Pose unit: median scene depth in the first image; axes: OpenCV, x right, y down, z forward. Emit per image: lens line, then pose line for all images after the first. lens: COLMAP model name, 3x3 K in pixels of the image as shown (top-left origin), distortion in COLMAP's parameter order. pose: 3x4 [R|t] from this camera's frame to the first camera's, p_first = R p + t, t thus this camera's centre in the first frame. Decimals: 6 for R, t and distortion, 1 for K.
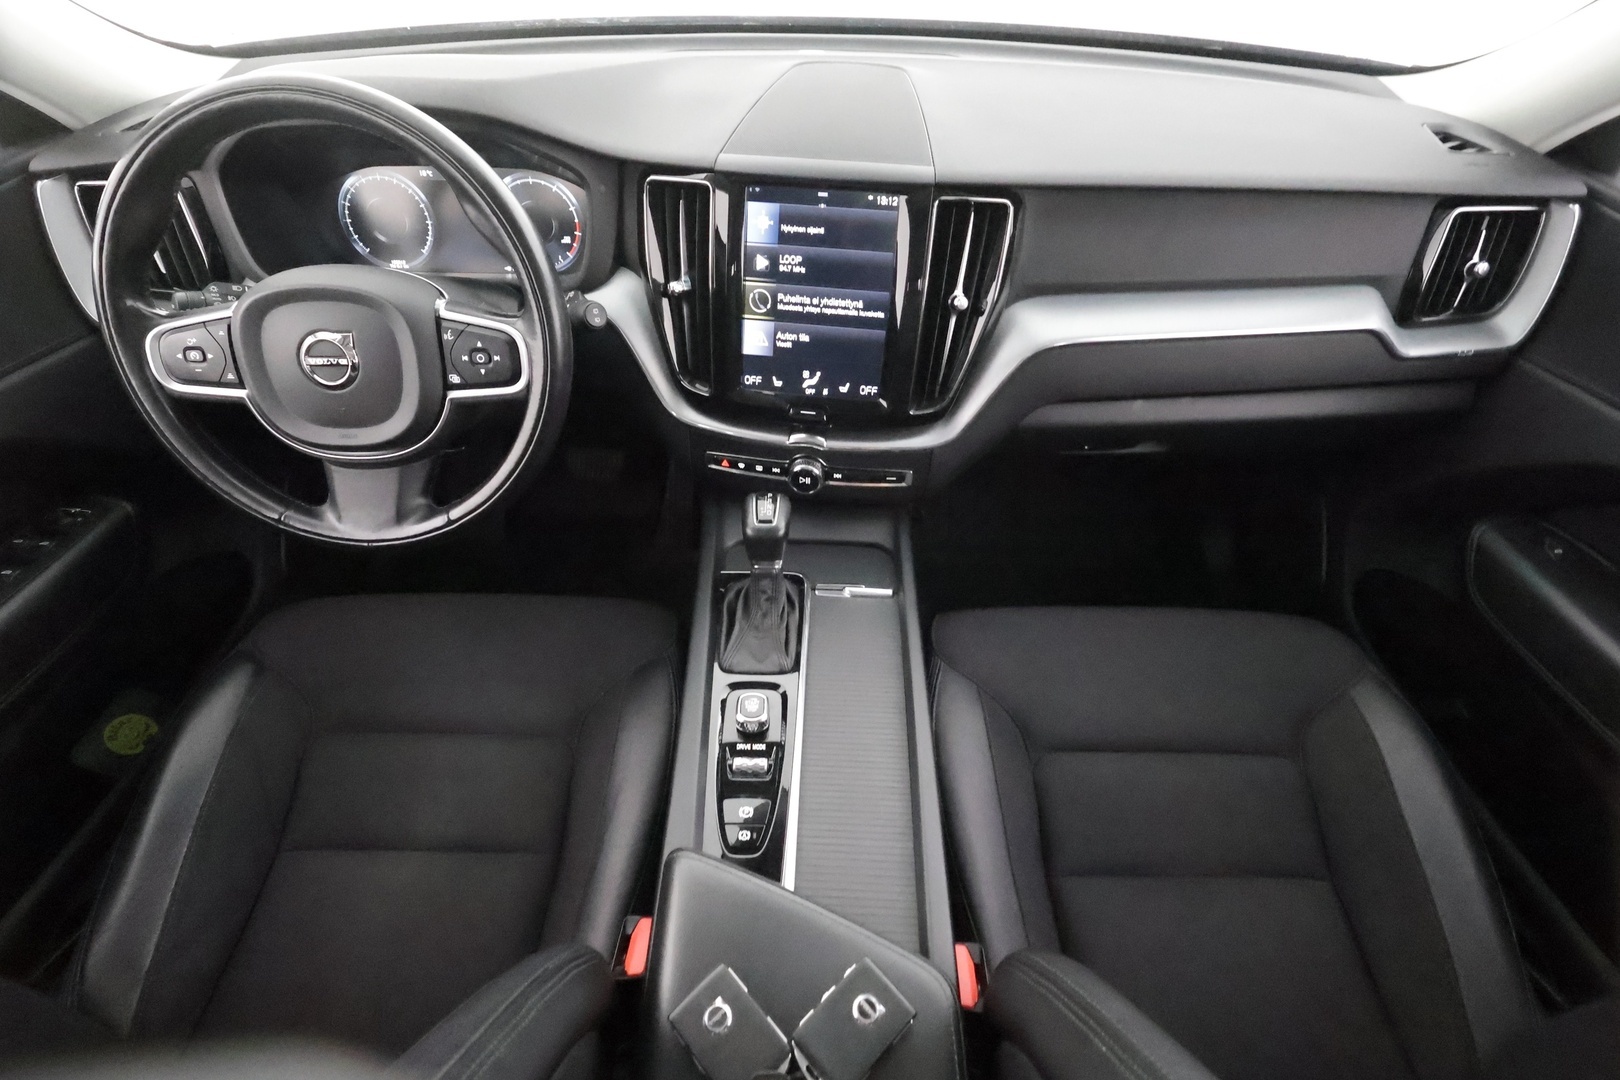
lens RADIAL K [[767.8, 0, 806.9], [0, 767.8, 540.4], [0, 0, 1]] dist [0.000053, -0.000083]
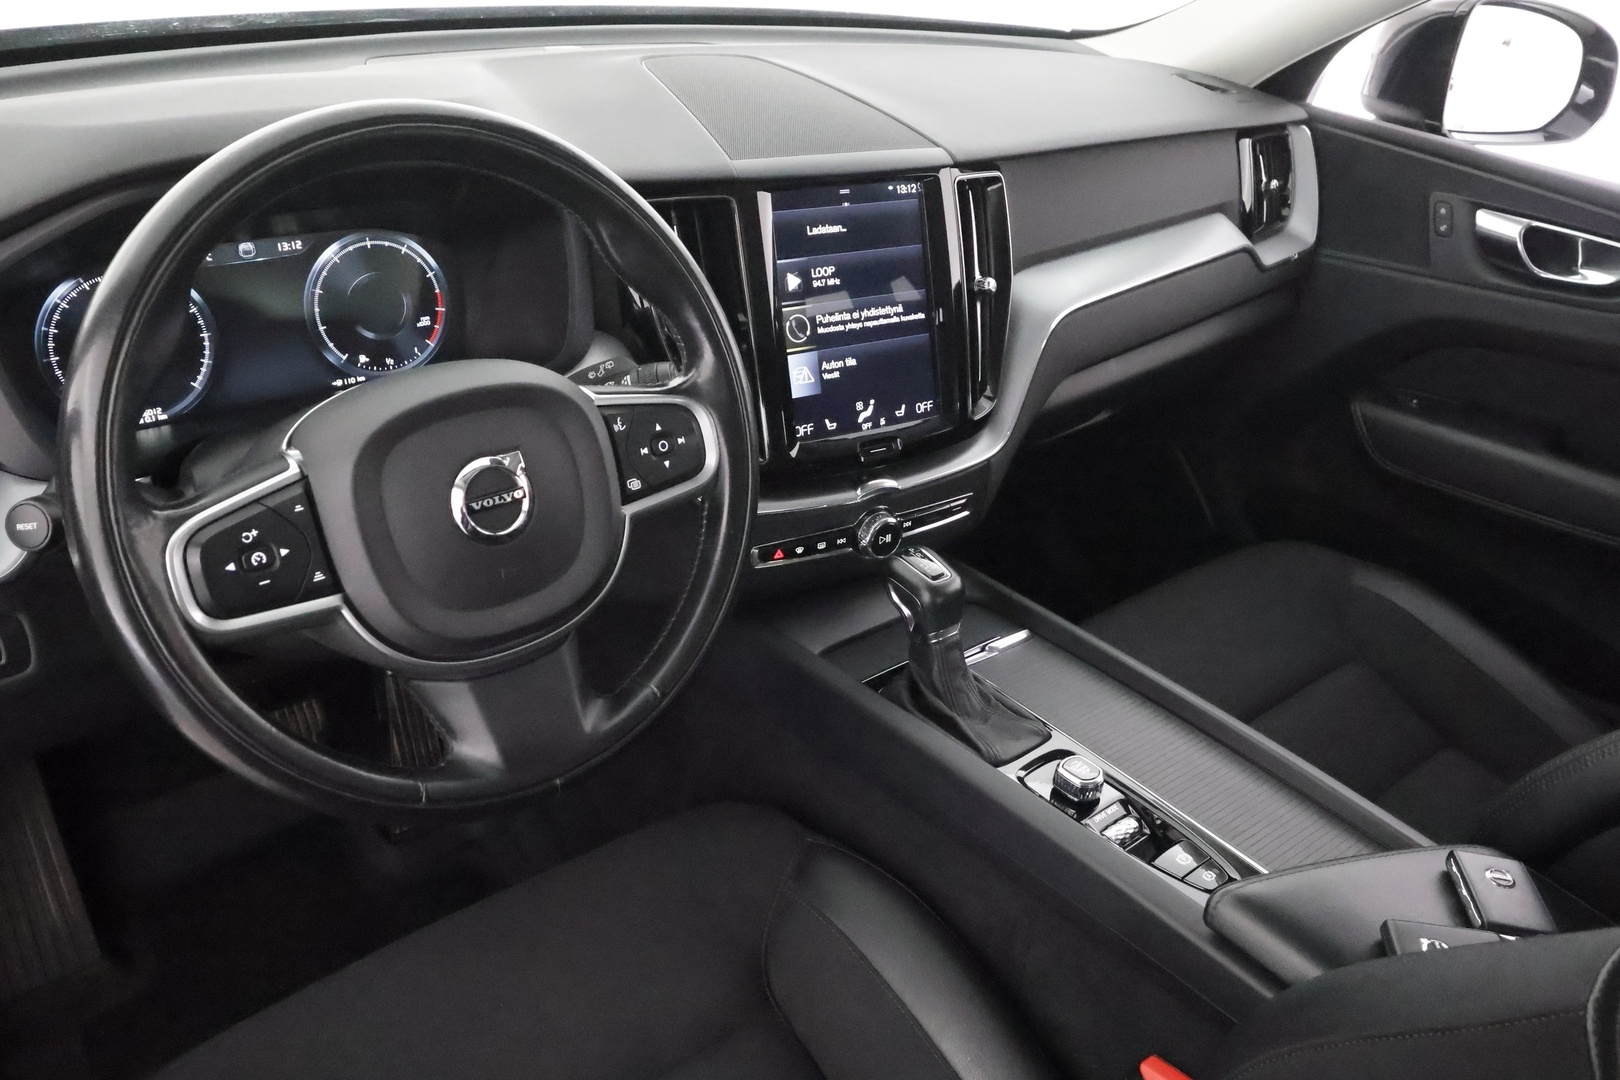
lens RADIAL K [[1296.4, 0, 815.3], [0, 1296.4, 534.0], [0, 0, 1]] dist [0.000826, 0.005401]
pose [[0.750216, -0.277405, 0.600185, -0.904859], [0.395139, 0.915906, -0.070583, -0.020043], [-0.530133, 0.290109, 0.796741, -0.001627]]
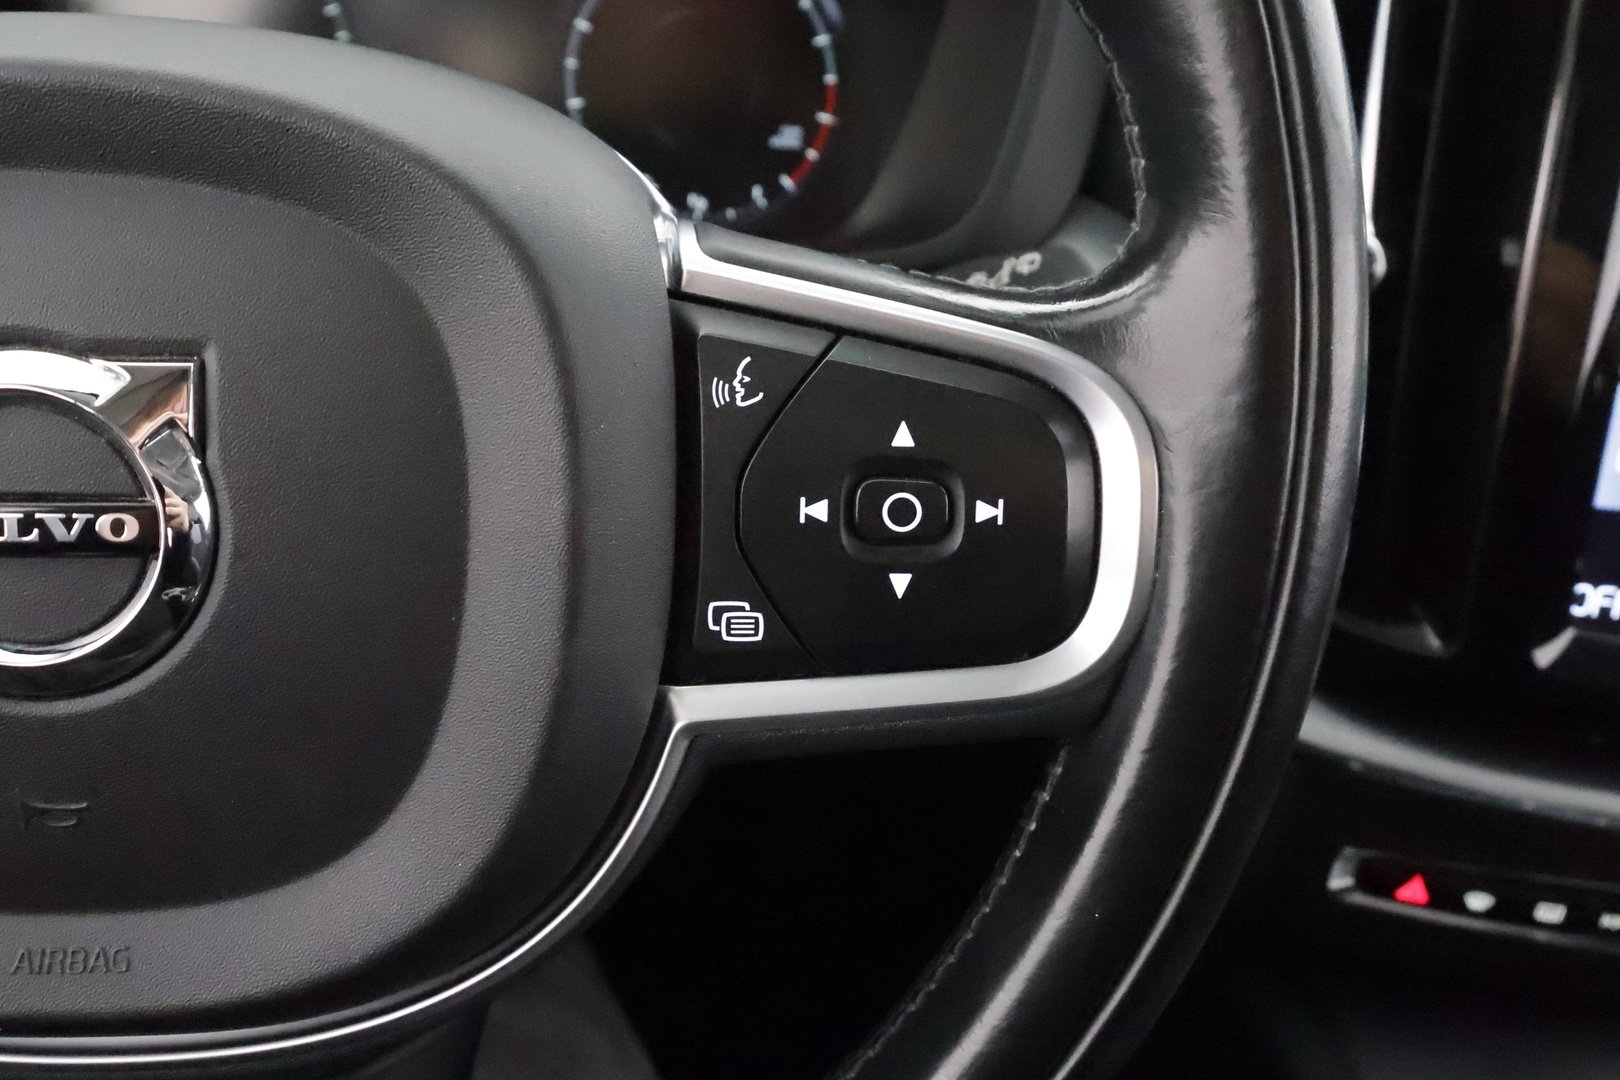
lens RADIAL K [[1296.4, 0, 815.3], [0, 1296.4, 534.0], [0, 0, 1]] dist [0.000826, 0.005401]
pose [[0.996050, 0.016299, 0.087283, -0.403078], [0.002079, 0.978456, -0.206446, -0.144975], [-0.088767, 0.205812, 0.974557, 0.604180]]
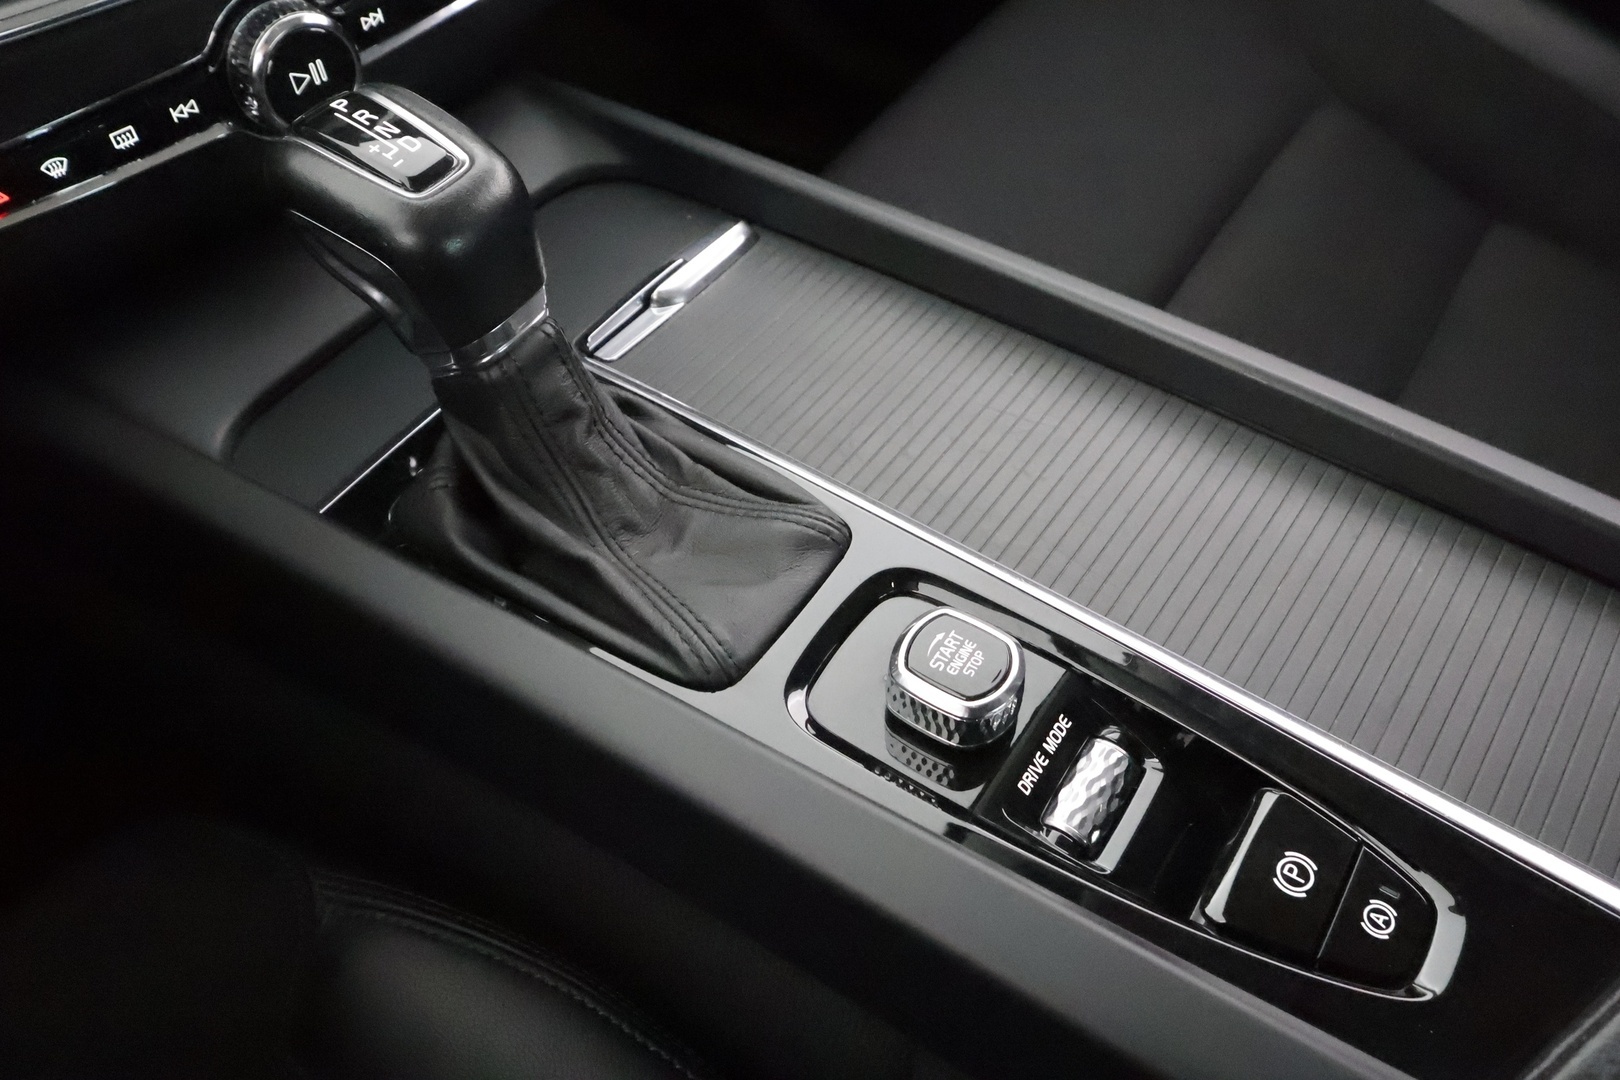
lens RADIAL K [[1296.4, 0, 815.3], [0, 1296.4, 534.0], [0, 0, 1]] dist [0.000826, 0.005401]
pose [[0.542889, -0.654783, 0.525862, -0.283588], [0.572241, 0.746727, 0.339025, -0.008688], [-0.614663, 0.116867, 0.780084, 0.578666]]
